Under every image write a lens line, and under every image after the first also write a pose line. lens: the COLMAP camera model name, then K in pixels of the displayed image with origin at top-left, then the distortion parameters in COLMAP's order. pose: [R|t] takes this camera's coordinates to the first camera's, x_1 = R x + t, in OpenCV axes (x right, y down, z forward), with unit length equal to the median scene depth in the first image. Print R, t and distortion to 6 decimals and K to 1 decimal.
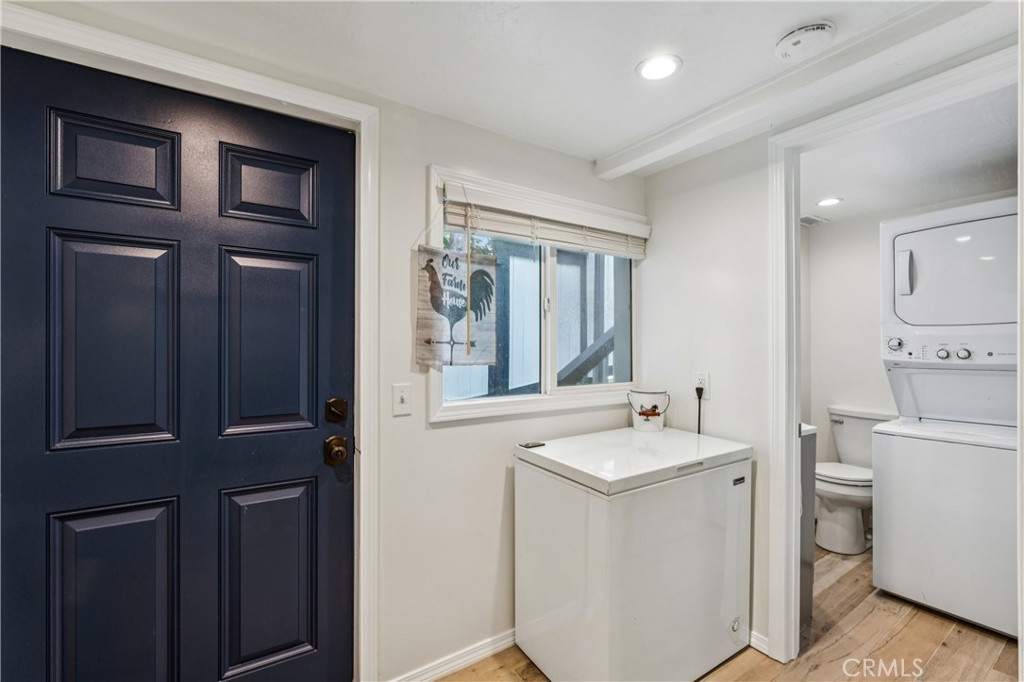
lens RADIAL K [[438.4, 0, 509.8], [0, 438.4, 343.8], [0, 0, 1]] dist [-0.002651, -0.000010]
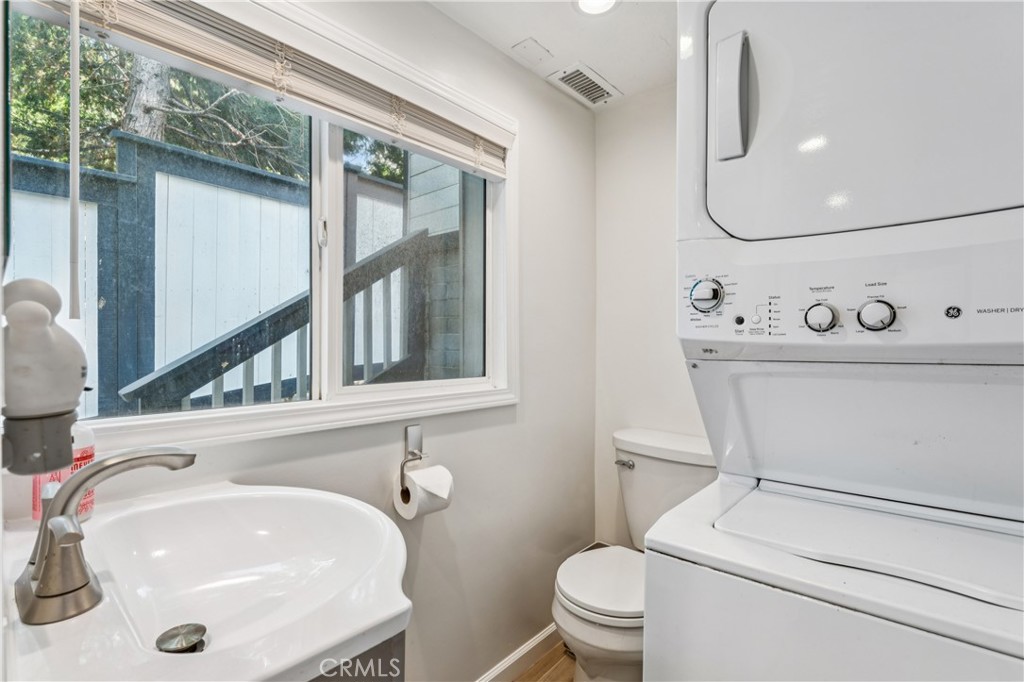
lens RADIAL K [[463.9, 0, 514.2], [0, 463.9, 344.1], [0, 0, 1]] dist [0.001488, -0.002176]
pose [[0.964304, 0.000990, 0.264796, 0.475758], [-0.005807, 0.999832, 0.017409, 0.027512], [-0.264734, -0.018325, 0.964147, 0.509465]]
